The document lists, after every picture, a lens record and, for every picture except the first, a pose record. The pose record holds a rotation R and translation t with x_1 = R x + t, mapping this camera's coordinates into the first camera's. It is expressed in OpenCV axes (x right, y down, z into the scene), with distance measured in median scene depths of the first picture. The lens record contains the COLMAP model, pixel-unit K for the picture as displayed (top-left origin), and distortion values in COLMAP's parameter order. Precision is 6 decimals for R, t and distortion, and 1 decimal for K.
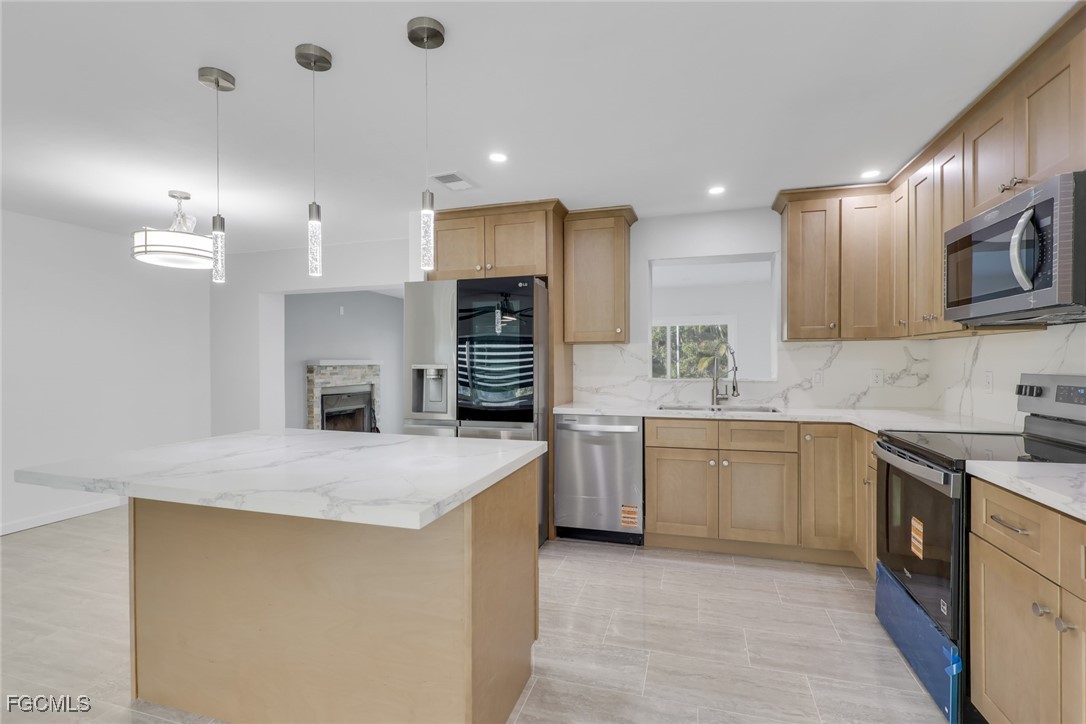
lens RADIAL K [[507.4, 0, 543.0], [0, 507.4, 362.0], [0, 0, 1]] dist [0.000699, 0.000057]
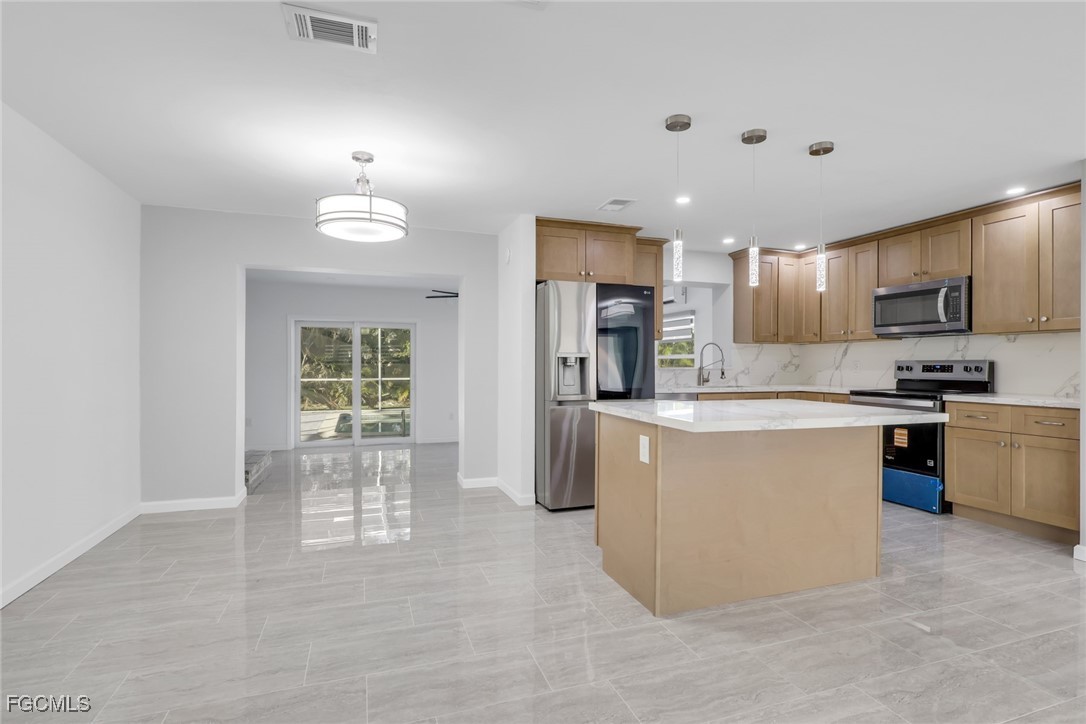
lens RADIAL K [[519.1, 0, 543.0], [0, 519.1, 362.0], [0, 0, 1]] dist [-0.002725, -0.000264]
pose [[0.808599, 0.008620, 0.588296, -1.001952], [-0.003894, 0.999949, -0.009300, 0.036786], [-0.588347, 0.005229, 0.808592, 0.084252]]
